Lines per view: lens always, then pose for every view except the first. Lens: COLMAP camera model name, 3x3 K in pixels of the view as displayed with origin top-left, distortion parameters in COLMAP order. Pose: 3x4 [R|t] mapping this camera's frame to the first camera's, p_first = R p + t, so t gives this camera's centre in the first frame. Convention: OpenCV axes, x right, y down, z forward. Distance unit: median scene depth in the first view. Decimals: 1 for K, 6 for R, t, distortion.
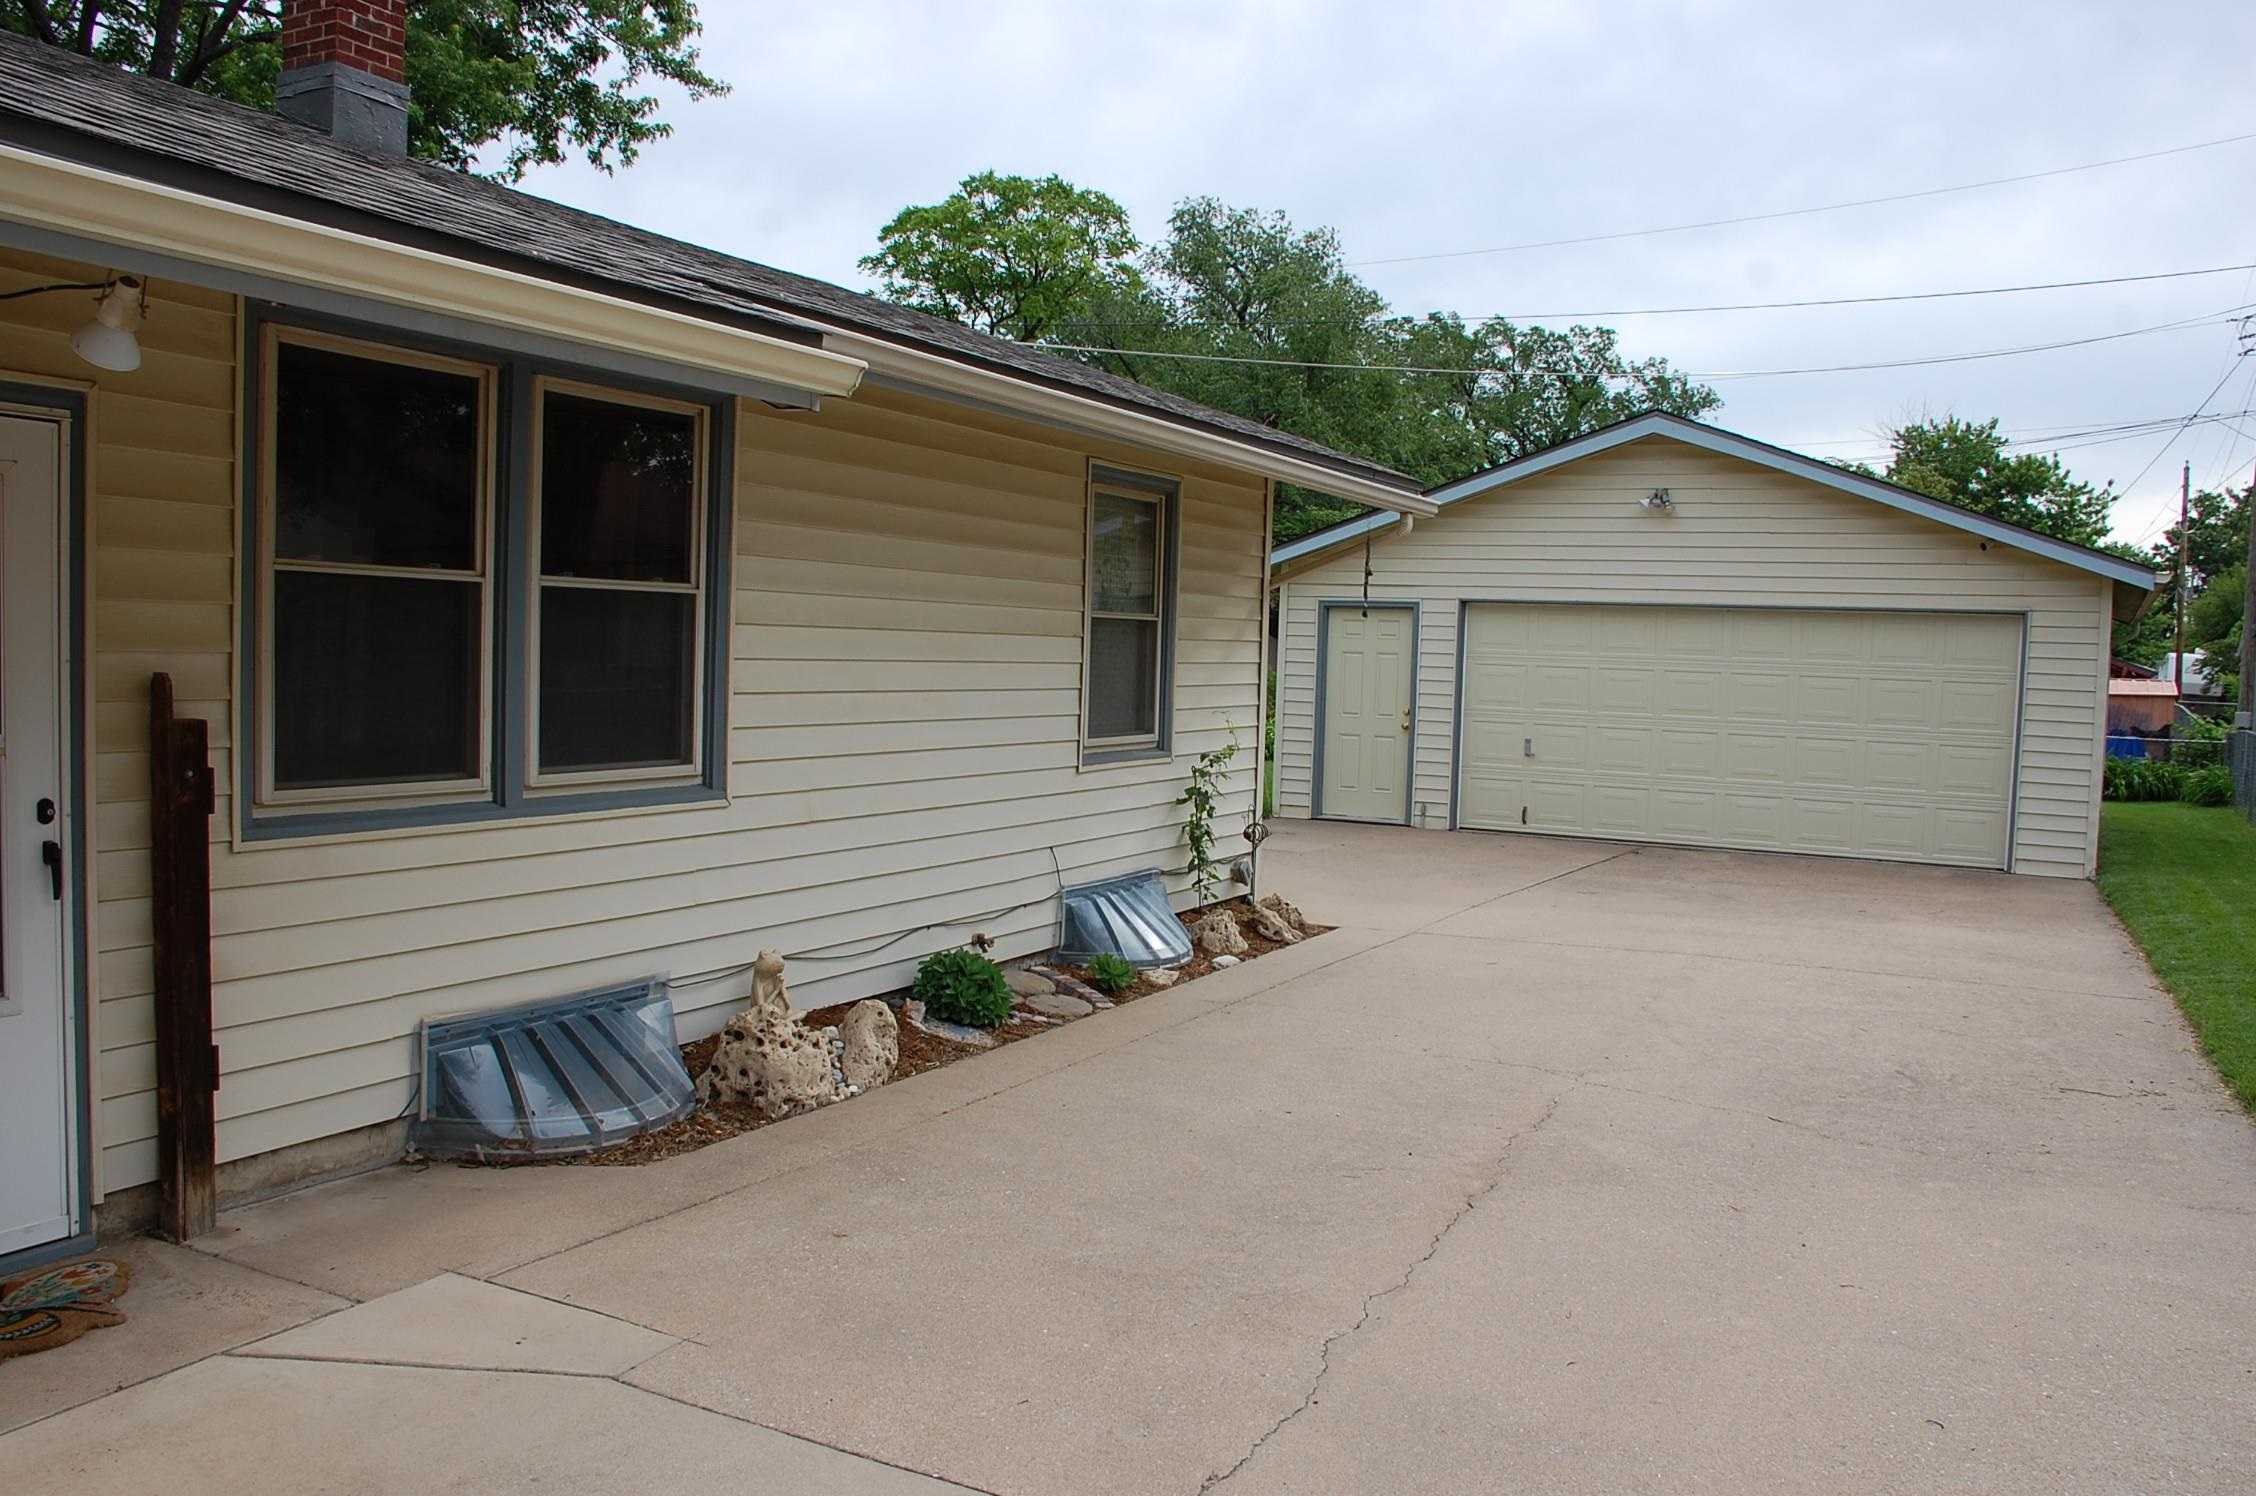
lens RADIAL K [[1774.2, 0, 1133.8], [0, 1774.2, 748.8], [0, 0, 1]] dist [-0.139470, 0.088204]
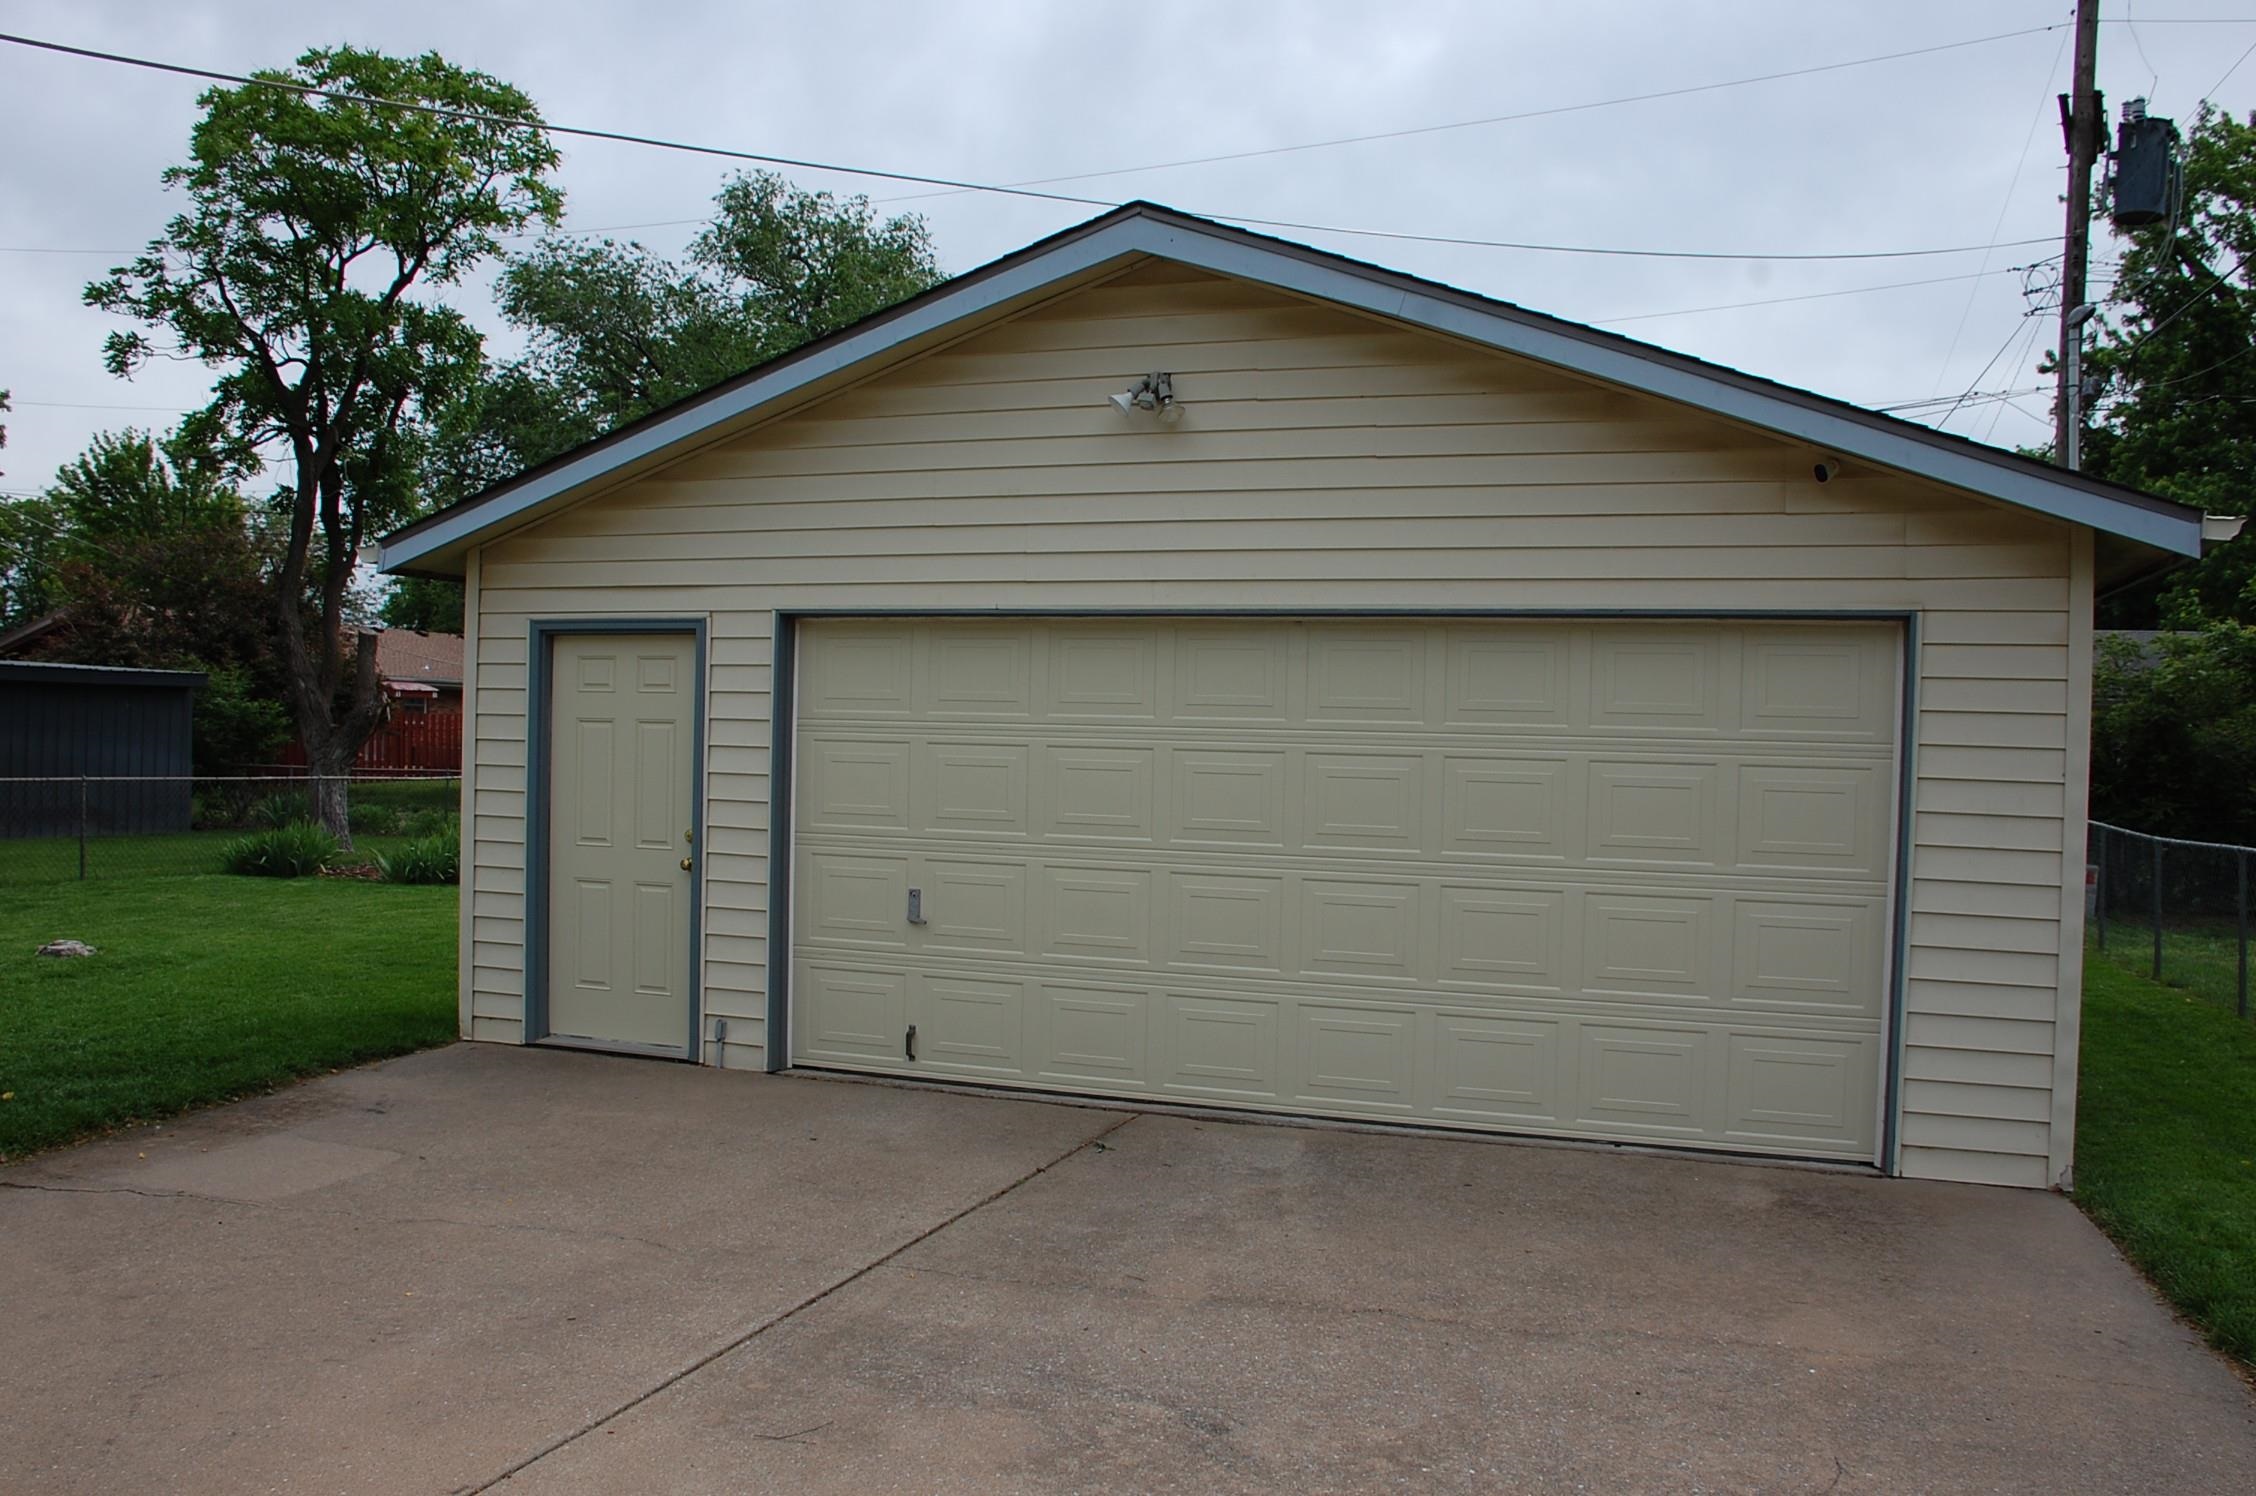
lens RADIAL K [[1774.2, 0, 1125.2], [0, 1774.2, 753.6], [0, 0, 1]] dist [-0.139470, 0.088204]
pose [[0.986151, -0.011492, 0.165450, 0.196158], [0.017755, 0.999178, -0.036430, -0.024144], [-0.164896, 0.038863, 0.985545, 0.487623]]
